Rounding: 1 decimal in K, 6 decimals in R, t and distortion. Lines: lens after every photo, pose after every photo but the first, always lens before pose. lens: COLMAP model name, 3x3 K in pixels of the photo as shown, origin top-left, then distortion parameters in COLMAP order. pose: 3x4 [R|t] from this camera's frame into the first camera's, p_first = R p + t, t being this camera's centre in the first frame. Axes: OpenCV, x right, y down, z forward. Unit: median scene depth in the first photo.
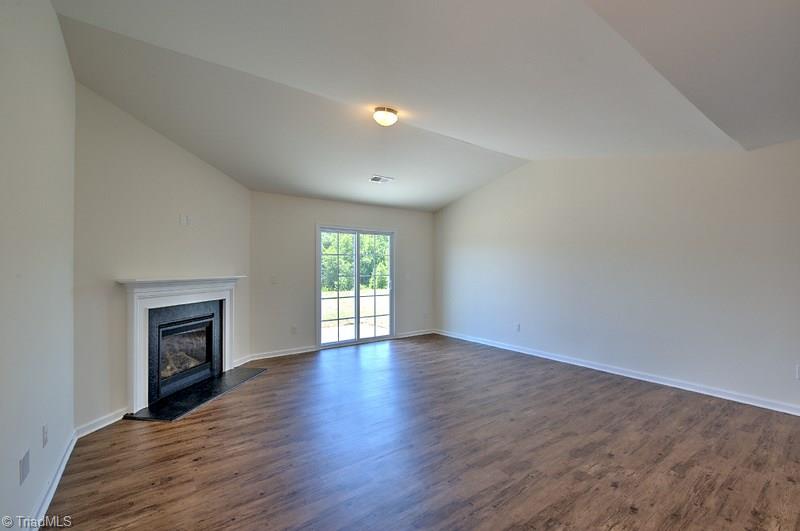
lens RADIAL K [[341.1, 0, 400.5], [0, 341.1, 266.8], [0, 0, 1]] dist [0.001793, 0.000034]
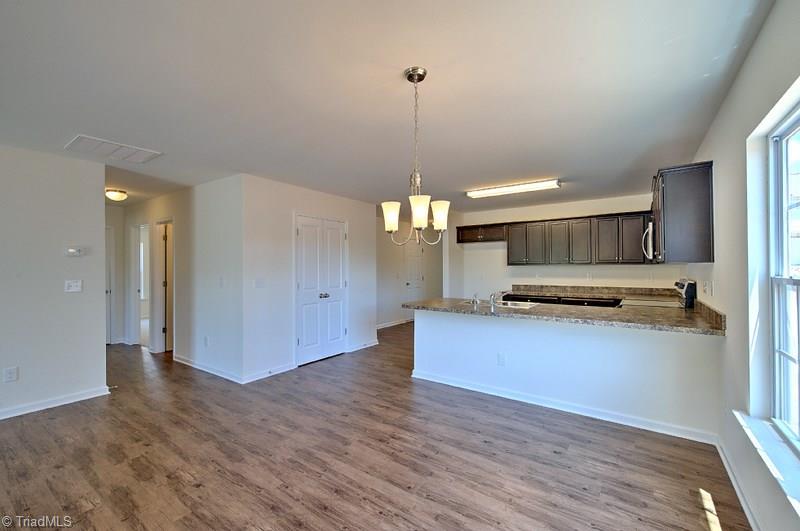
lens RADIAL K [[341.1, 0, 400.5], [0, 341.1, 266.8], [0, 0, 1]] dist [0.001793, 0.000034]
pose [[-0.328065, 0.007713, 0.944624, -0.164140], [0.002446, 0.999970, -0.007316, -0.000407], [-0.944652, -0.000090, -0.328074, 0.225816]]
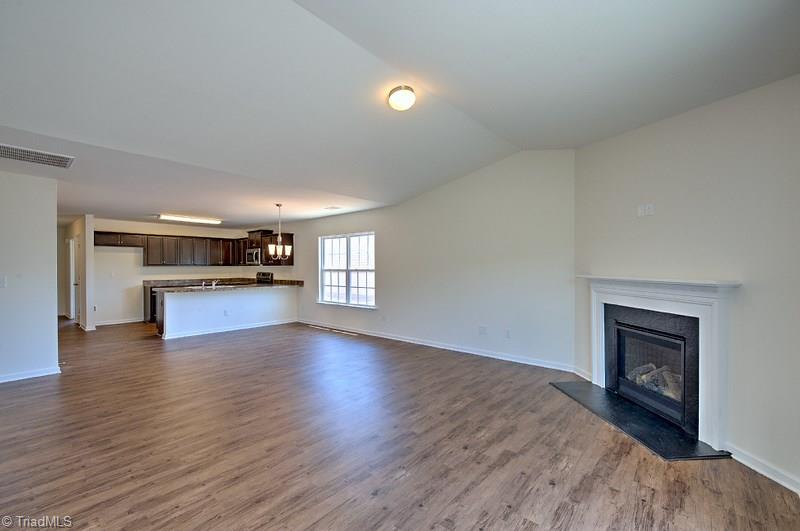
lens RADIAL K [[341.1, 0, 400.5], [0, 341.1, 266.8], [0, 0, 1]] dist [0.001793, 0.000034]
pose [[-0.973549, 0.005509, -0.228411, 0.182781], [0.006034, 0.999981, -0.001598, 0.002199], [0.228398, -0.002934, -0.973563, 2.023296]]
